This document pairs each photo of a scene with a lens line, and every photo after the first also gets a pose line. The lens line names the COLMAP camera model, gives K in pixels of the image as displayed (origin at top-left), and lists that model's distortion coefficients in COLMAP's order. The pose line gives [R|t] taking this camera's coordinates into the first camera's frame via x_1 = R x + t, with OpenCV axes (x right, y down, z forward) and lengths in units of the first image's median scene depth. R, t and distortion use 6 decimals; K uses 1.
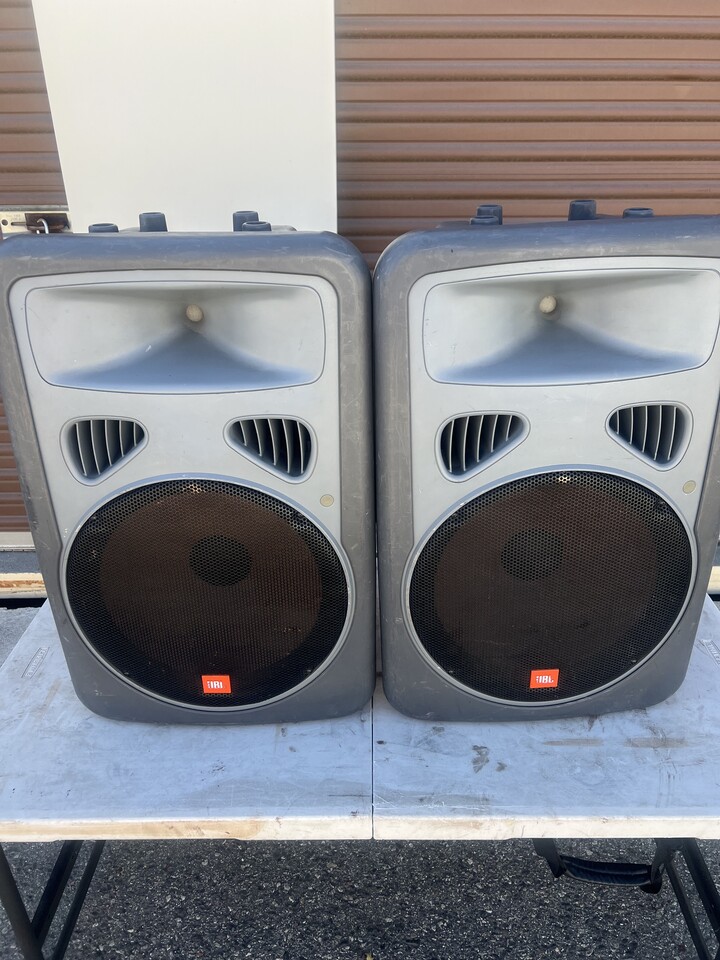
lens RADIAL K [[735.6, 0, 359.7], [0, 735.6, 483.8], [0, 0, 1]] dist [0.042487, -0.058937]
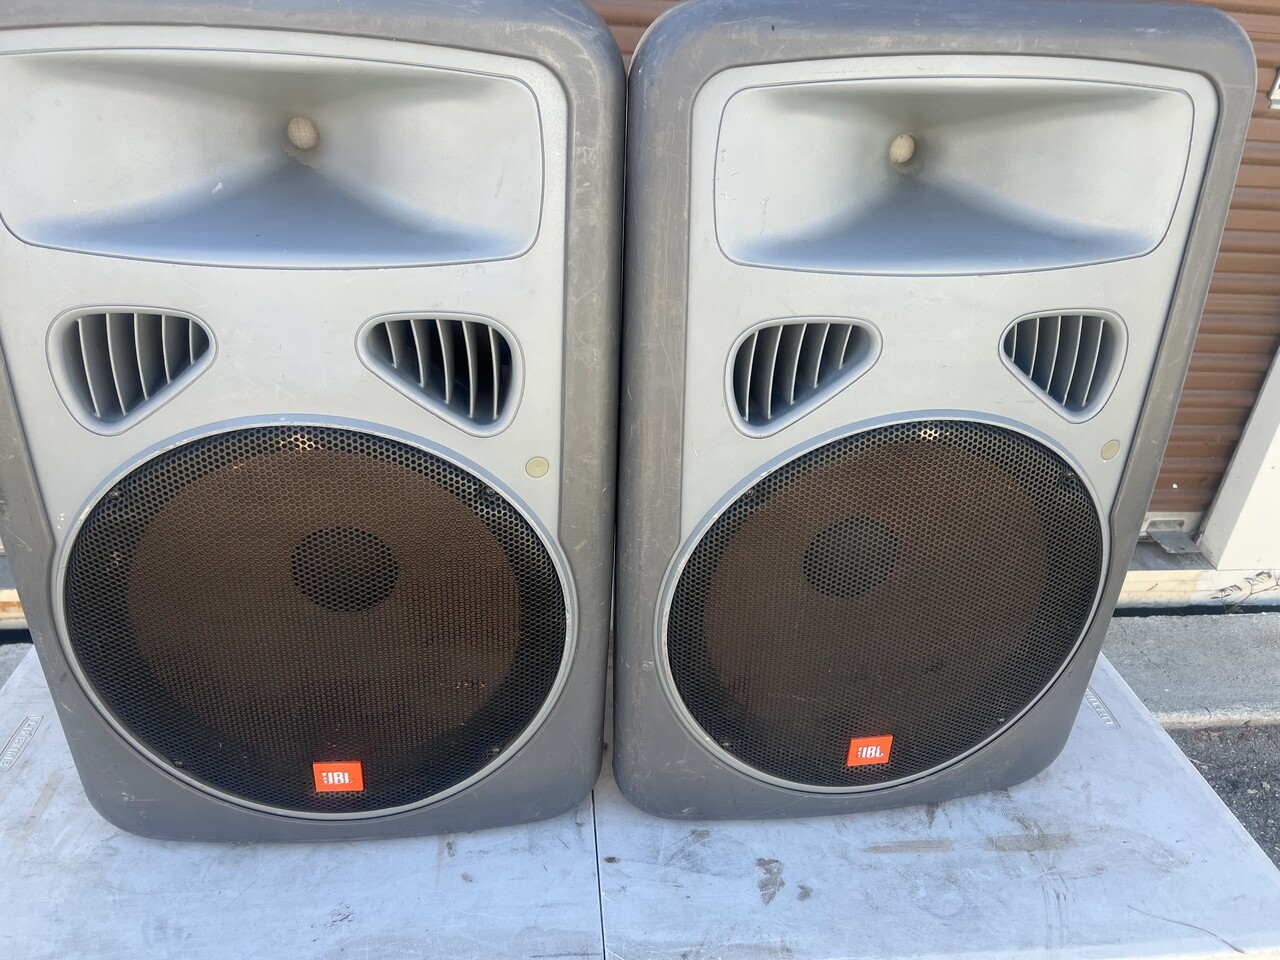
lens RADIAL K [[980.8, 0, 648.2], [0, 980.8, 486.4], [0, 0, 1]] dist [0.042487, -0.058937]
pose [[0.991366, 0.006000, 0.130990, -0.057153], [-0.008887, 0.999730, 0.021462, 0.020535], [-0.130826, -0.022440, 0.991151, 0.204724]]
